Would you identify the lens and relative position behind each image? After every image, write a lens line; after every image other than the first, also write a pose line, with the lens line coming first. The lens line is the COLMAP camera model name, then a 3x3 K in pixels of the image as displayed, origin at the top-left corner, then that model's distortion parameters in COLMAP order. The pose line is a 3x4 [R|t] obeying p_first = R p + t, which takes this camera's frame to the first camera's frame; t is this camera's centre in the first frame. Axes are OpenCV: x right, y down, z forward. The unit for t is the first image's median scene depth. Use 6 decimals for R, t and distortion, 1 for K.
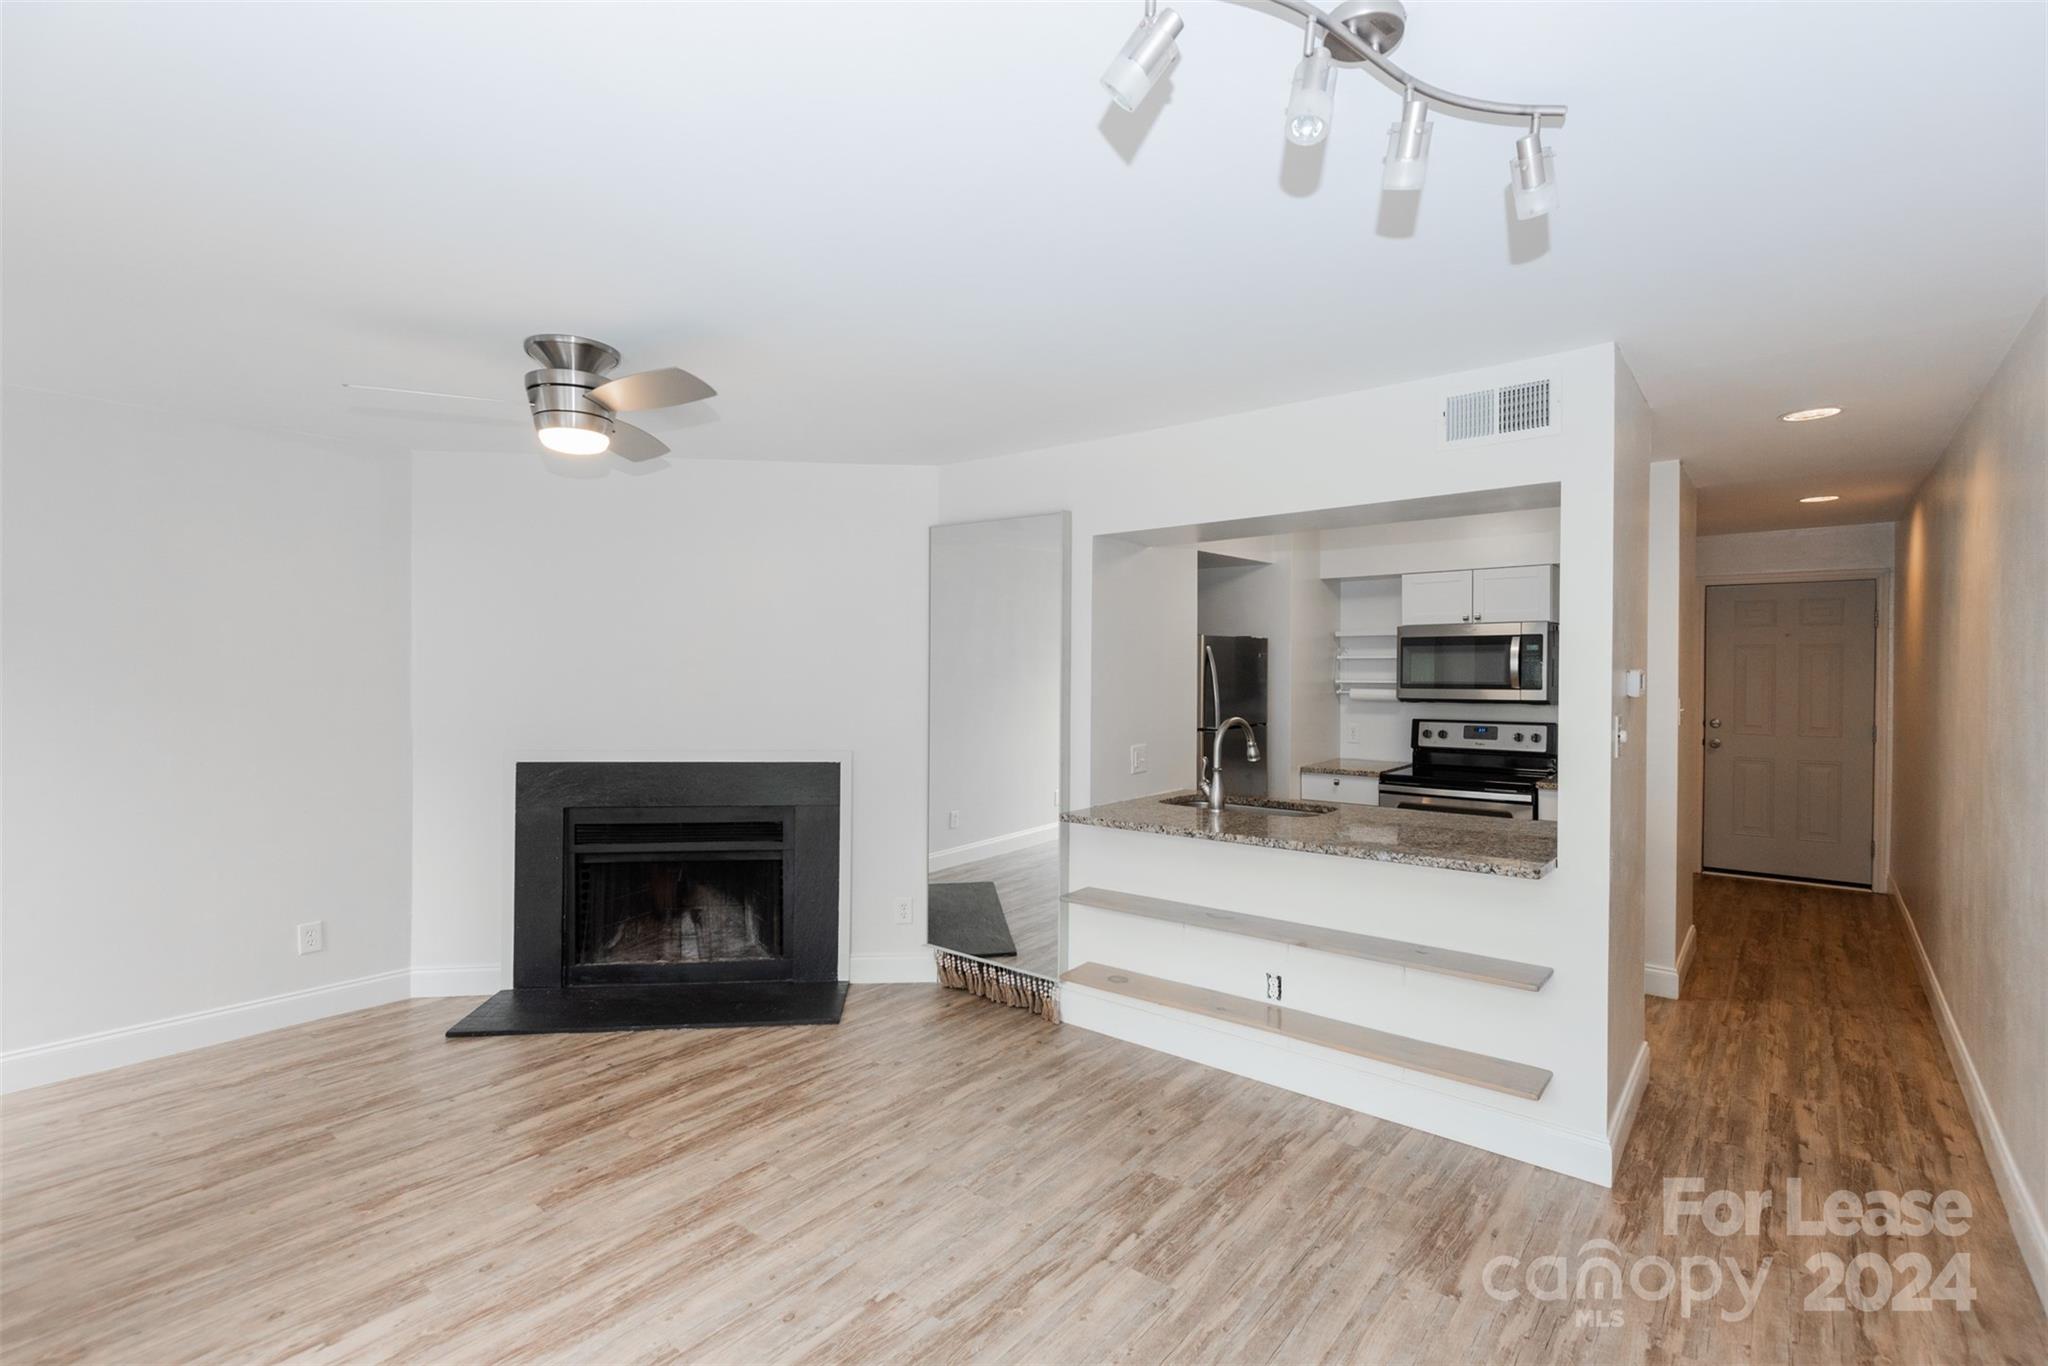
lens RADIAL K [[936.4, 0, 1028.6], [0, 936.4, 683.8], [0, 0, 1]] dist [0.027364, -0.014360]
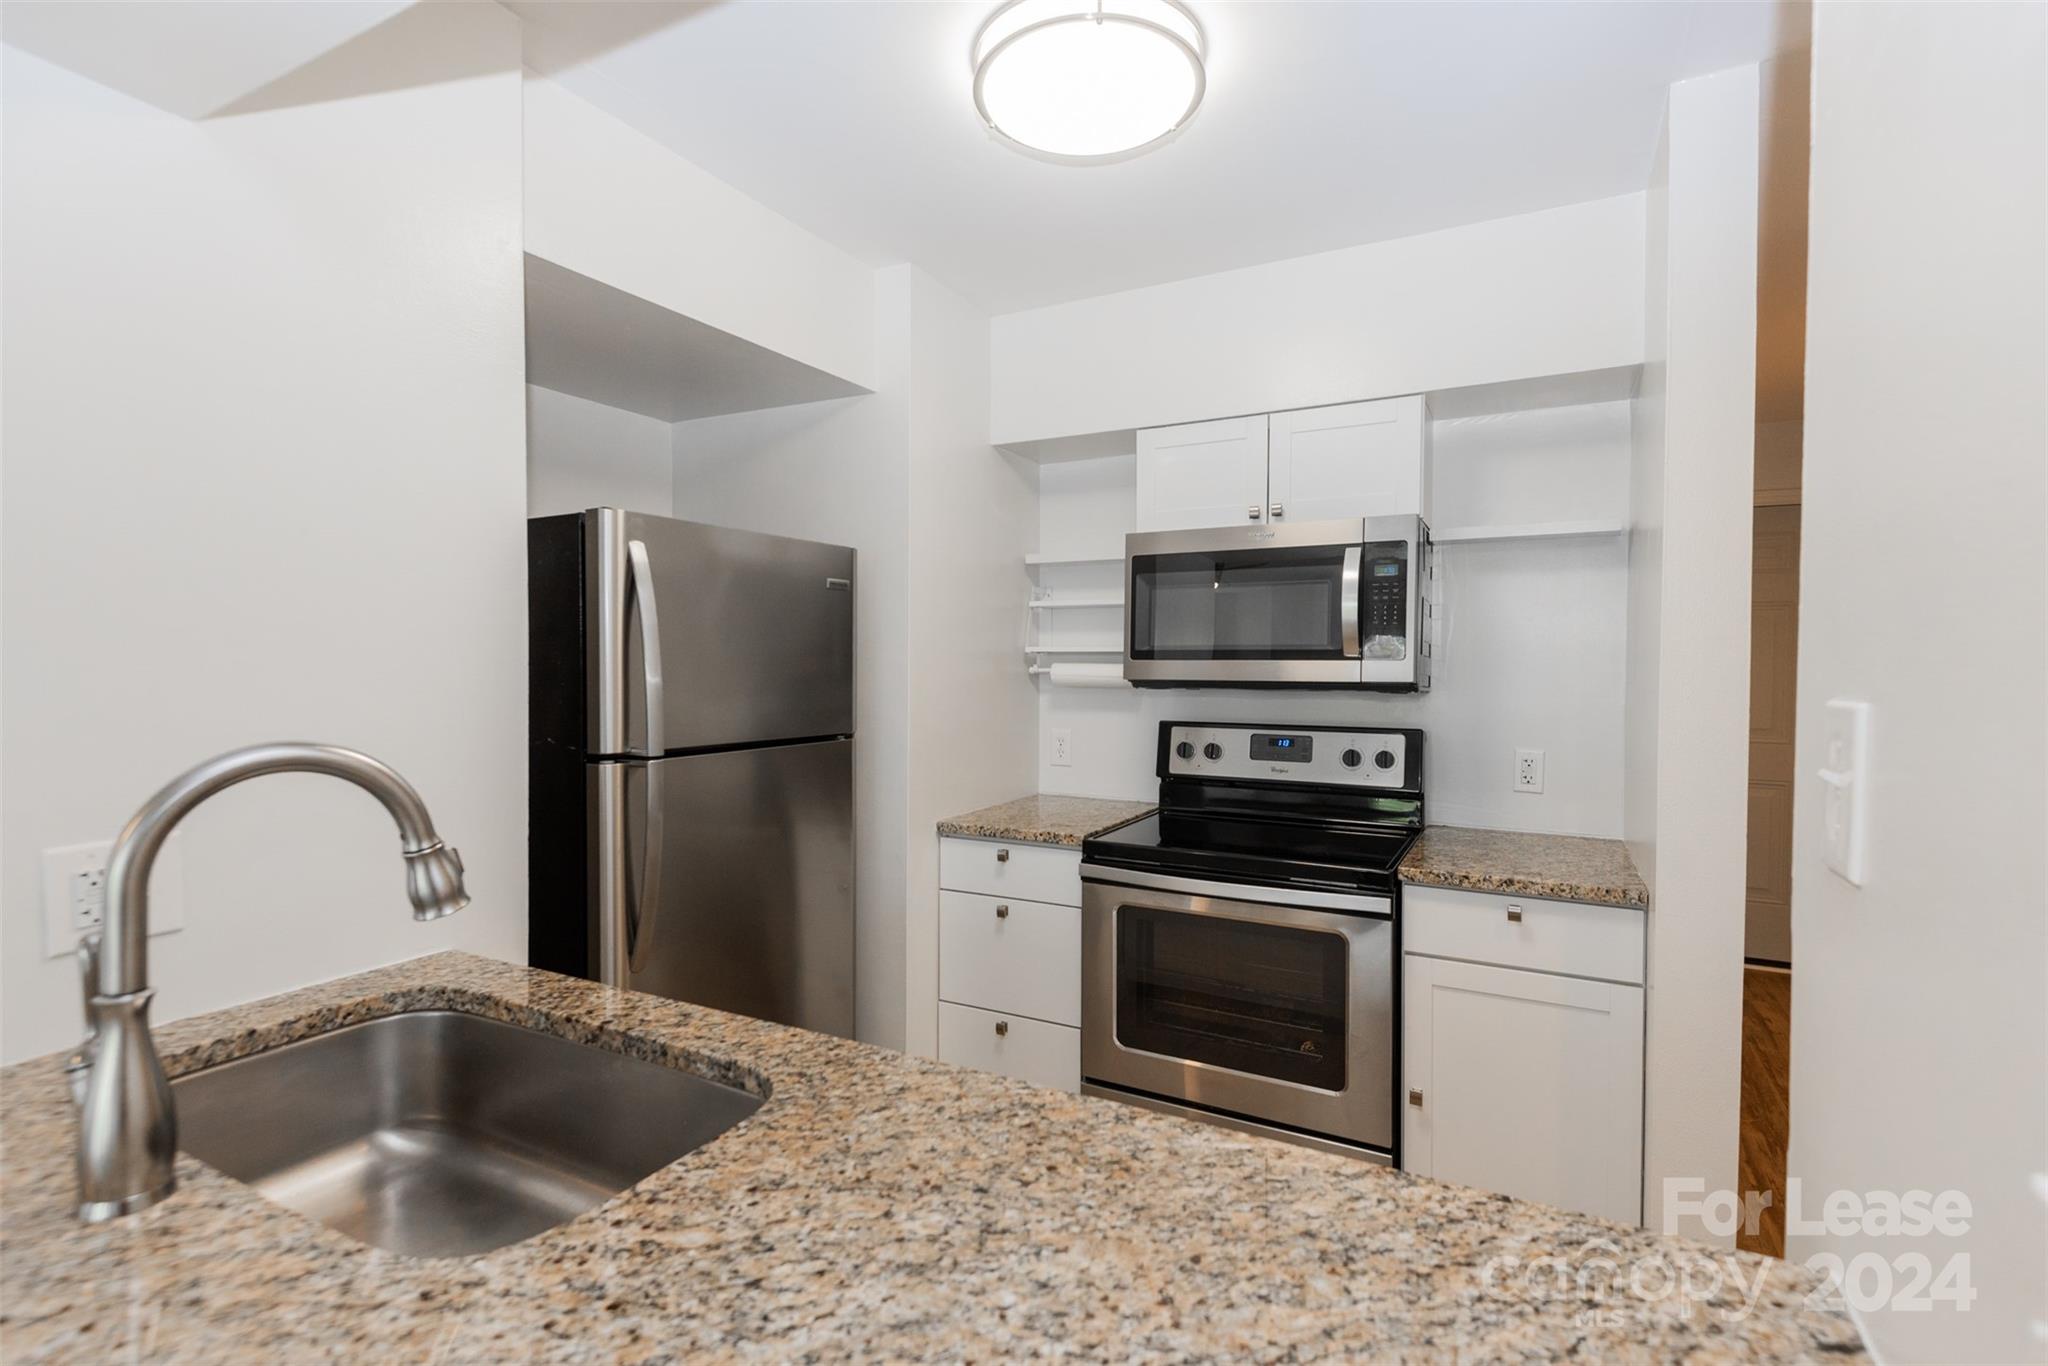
lens RADIAL K [[956.6, 0, 1024.0], [0, 956.6, 683.0], [0, 0, 1]] dist [0.020375, -0.015215]
pose [[0.981680, -0.000480, 0.190537, 0.250469], [-0.001191, 0.999962, 0.008658, 0.012678], [-0.190534, -0.008726, 0.981642, 0.530188]]
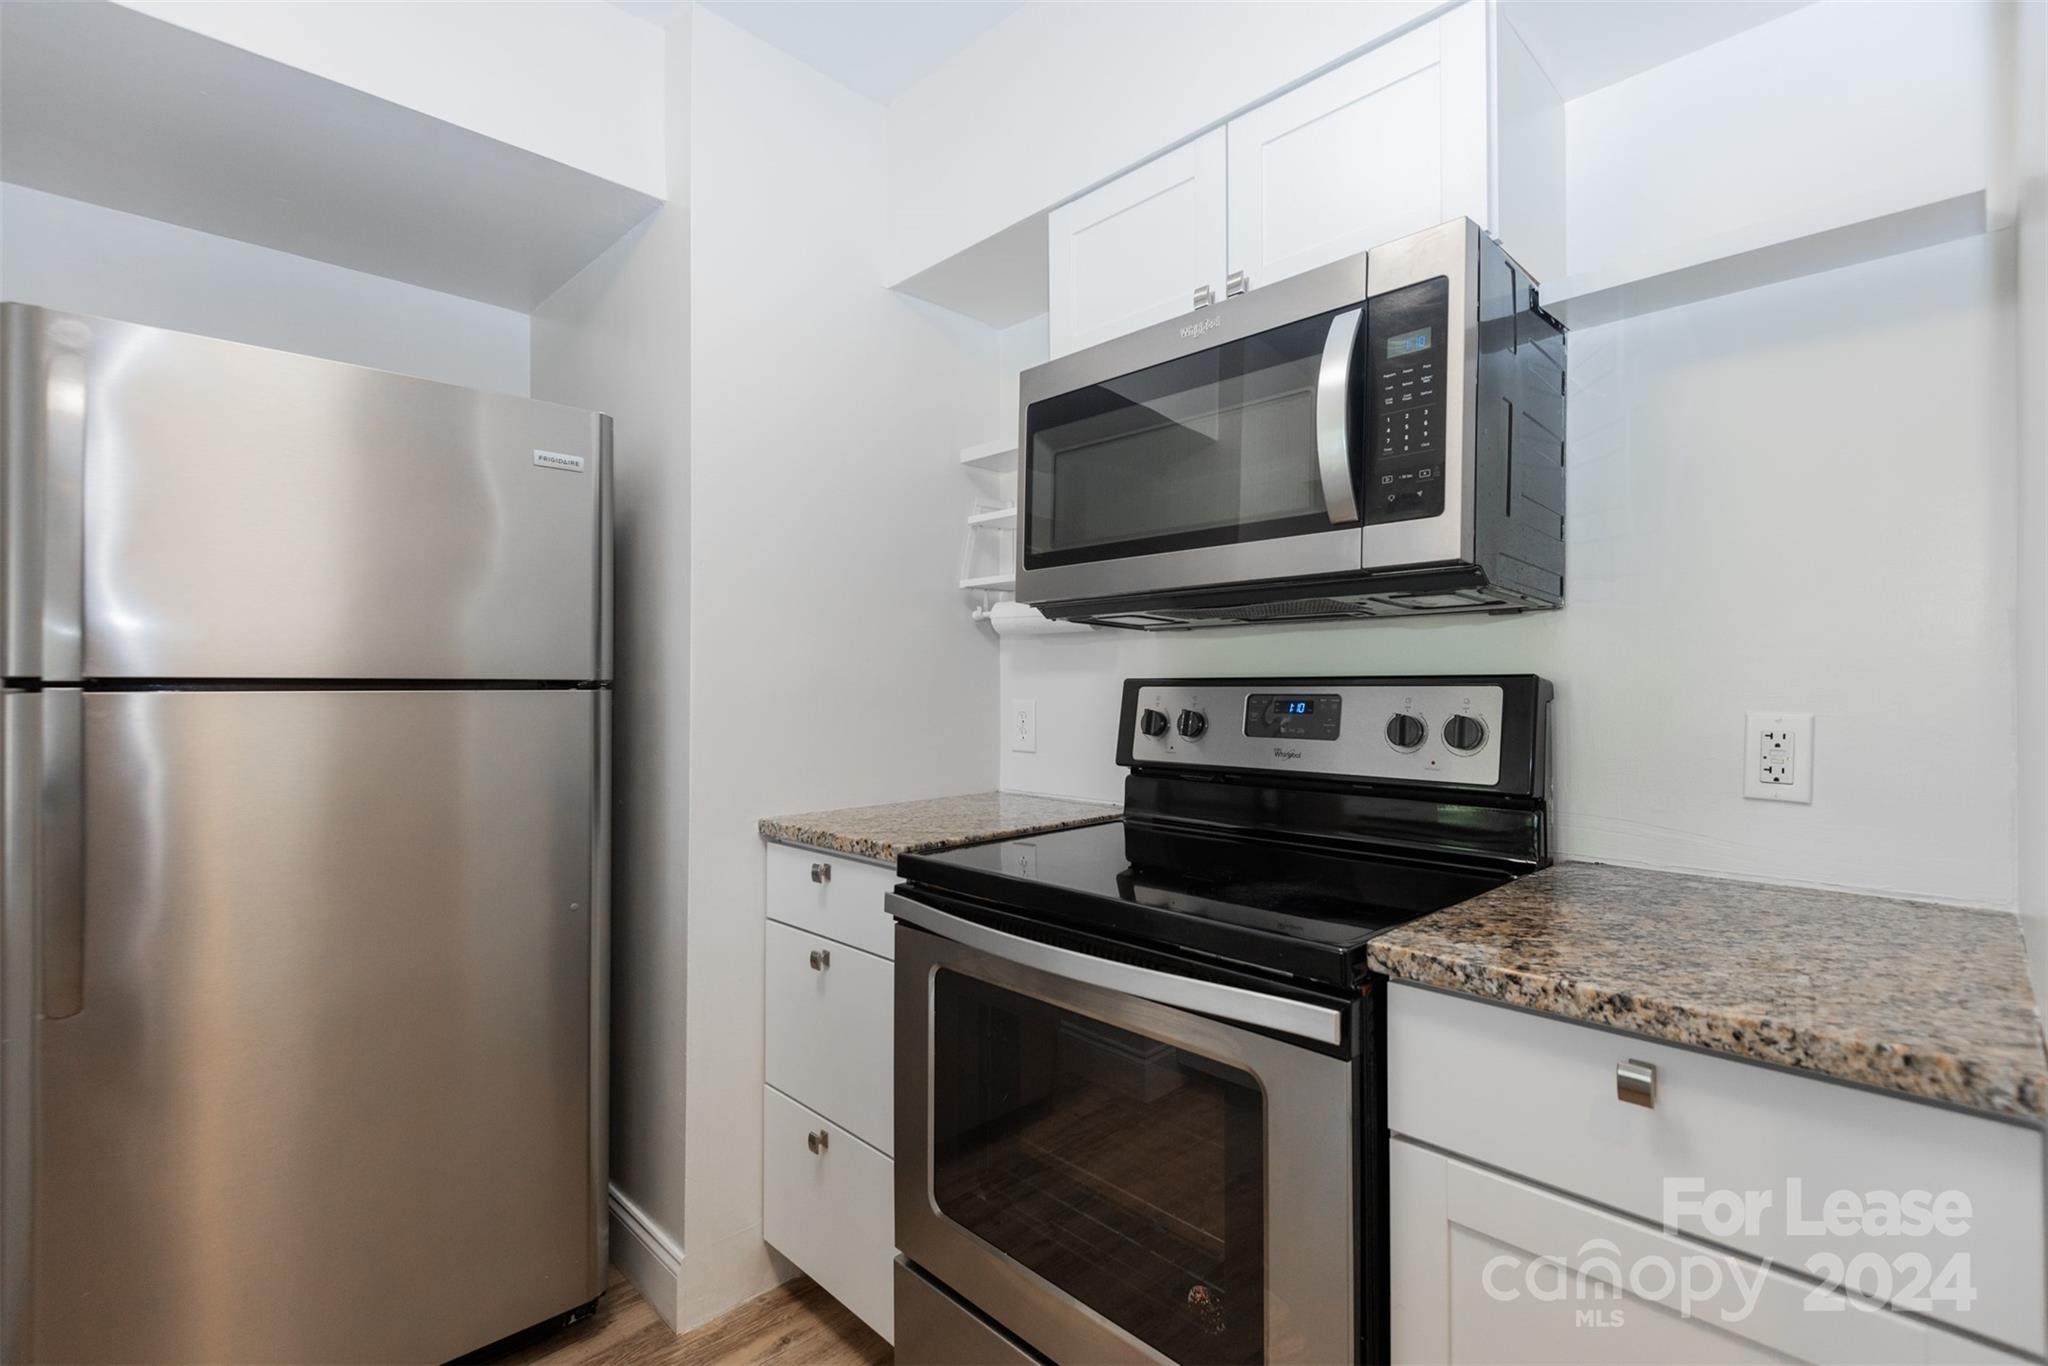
lens RADIAL K [[936.4, 0, 1028.6], [0, 936.4, 683.8], [0, 0, 1]] dist [0.027364, -0.014360]
pose [[0.994806, 0.000940, -0.101785, 0.436221], [-0.002768, 0.999837, -0.017817, 0.048043], [0.101751, 0.018006, 0.994647, 0.710631]]
